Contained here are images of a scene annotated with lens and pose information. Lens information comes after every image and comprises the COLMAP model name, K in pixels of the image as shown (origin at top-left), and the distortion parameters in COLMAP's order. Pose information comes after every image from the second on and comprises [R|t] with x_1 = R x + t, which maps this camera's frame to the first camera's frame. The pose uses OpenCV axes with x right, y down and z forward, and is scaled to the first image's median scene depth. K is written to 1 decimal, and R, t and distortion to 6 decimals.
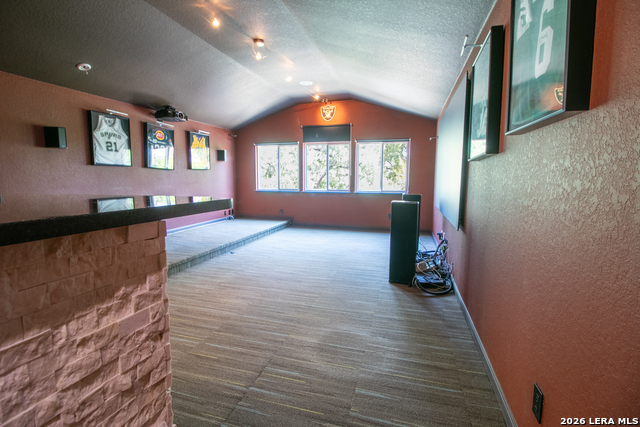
lens RADIAL K [[295.8, 0, 321.4], [0, 295.8, 211.2], [0, 0, 1]] dist [-0.004698, -0.010375]
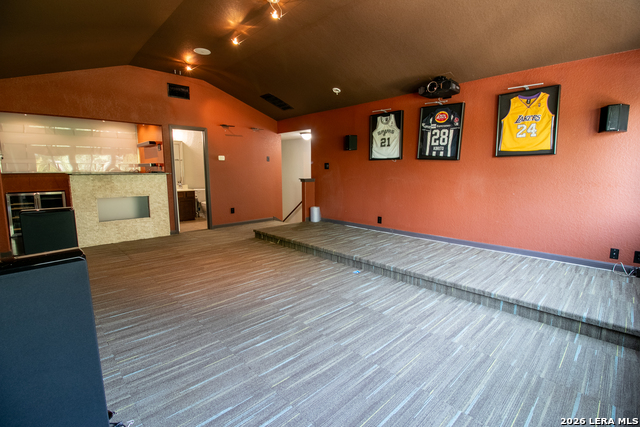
lens RADIAL K [[295.8, 0, 322.2], [0, 295.8, 212.9], [0, 0, 1]] dist [-0.004698, -0.010375]
pose [[-0.501810, 0.121619, -0.856385, 0.403660], [-0.097048, 0.975898, 0.195458, -0.156767], [0.859516, 0.181193, -0.477913, 1.399596]]
